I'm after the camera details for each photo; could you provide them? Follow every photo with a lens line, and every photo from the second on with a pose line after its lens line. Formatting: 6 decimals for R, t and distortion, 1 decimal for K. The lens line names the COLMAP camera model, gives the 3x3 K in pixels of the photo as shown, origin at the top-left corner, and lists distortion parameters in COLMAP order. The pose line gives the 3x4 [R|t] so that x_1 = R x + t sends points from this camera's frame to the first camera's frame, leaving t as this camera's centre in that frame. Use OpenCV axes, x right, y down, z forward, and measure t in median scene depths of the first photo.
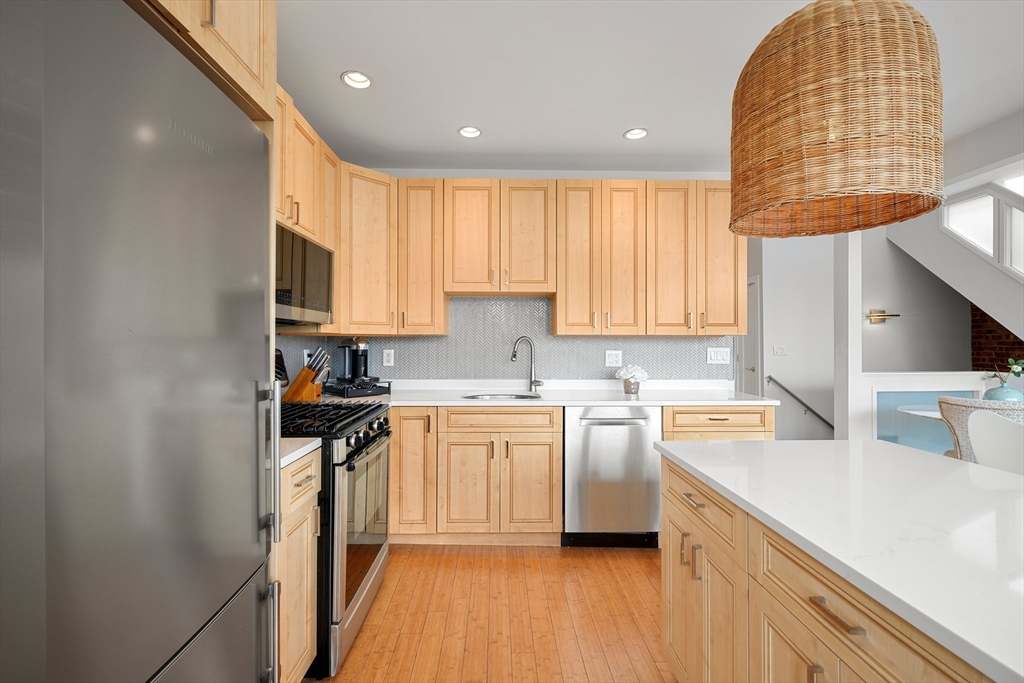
lens RADIAL K [[446.3, 0, 511.1], [0, 446.3, 337.7], [0, 0, 1]] dist [-0.001470, -0.000417]
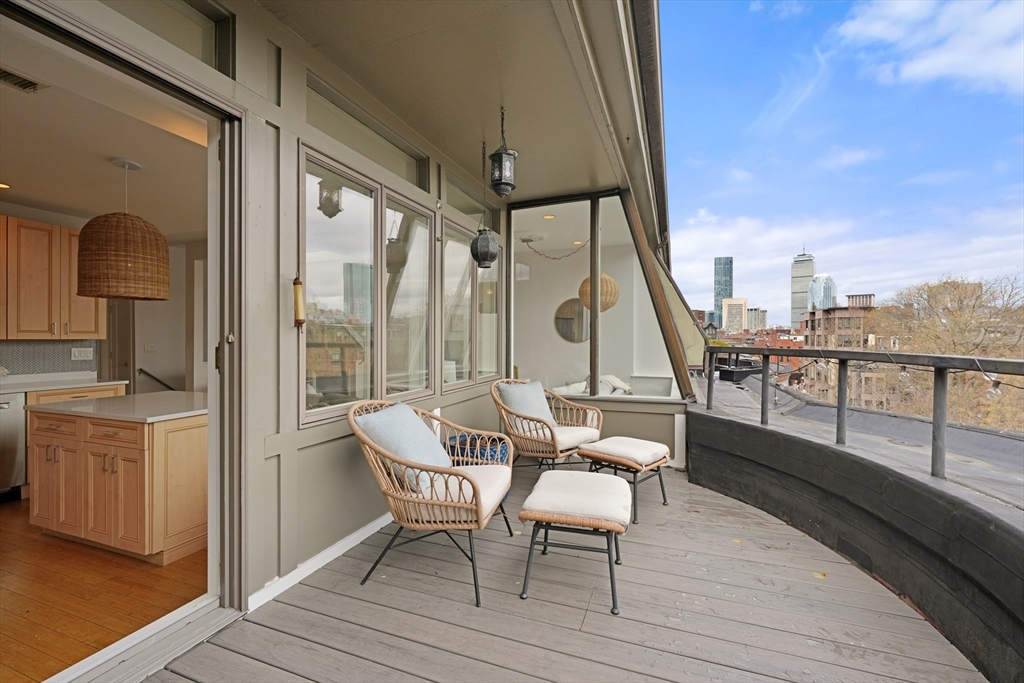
lens RADIAL K [[435.8, 0, 511.5], [0, 435.8, 340.4], [0, 0, 1]] dist [0.000363, -0.000270]
pose [[0.374980, -0.002756, 0.927029, -0.330259], [-0.012831, 0.999884, 0.008163, -0.033934], [-0.926944, -0.014956, 0.374902, -0.851116]]
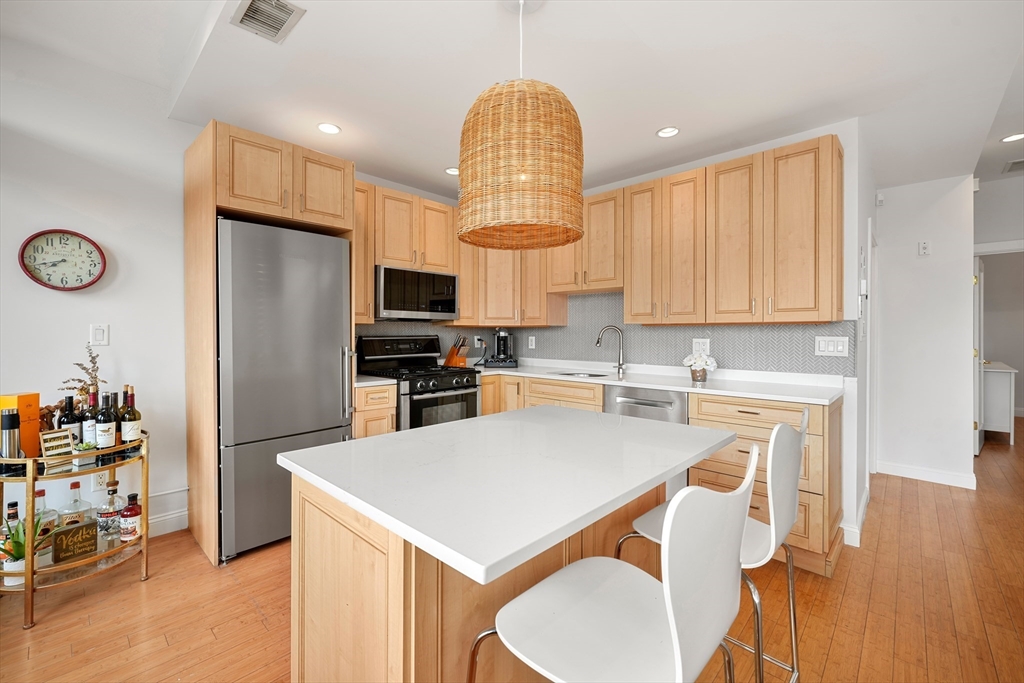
lens RADIAL K [[428.7, 0, 509.5], [0, 428.7, 334.4], [0, 0, 1]] dist [-0.000790, -0.000098]
pose [[0.711730, 0.001966, -0.702450, 0.720640], [0.006925, 0.999928, 0.009815, 0.007640], [0.702419, -0.011850, 0.711665, 0.013167]]
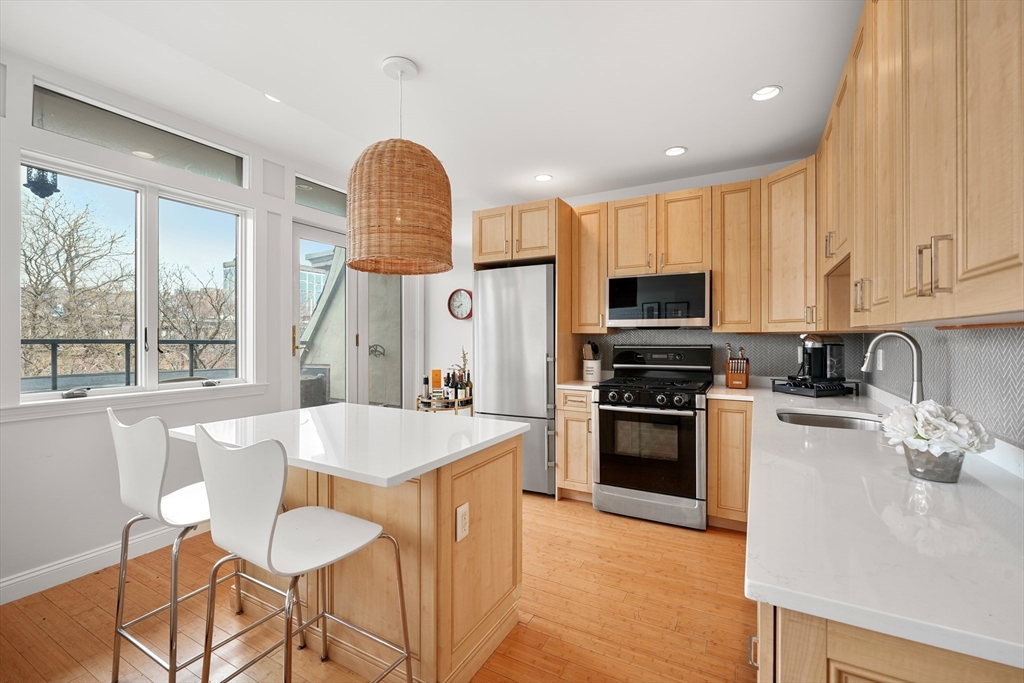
lens RADIAL K [[435.8, 0, 511.5], [0, 435.8, 340.4], [0, 0, 1]] dist [0.000363, -0.000270]
pose [[-0.505441, 0.004864, -0.862847, 0.858755], [0.008806, 0.999961, 0.000478, 0.005278], [0.862816, -0.007357, -0.505464, 0.986474]]
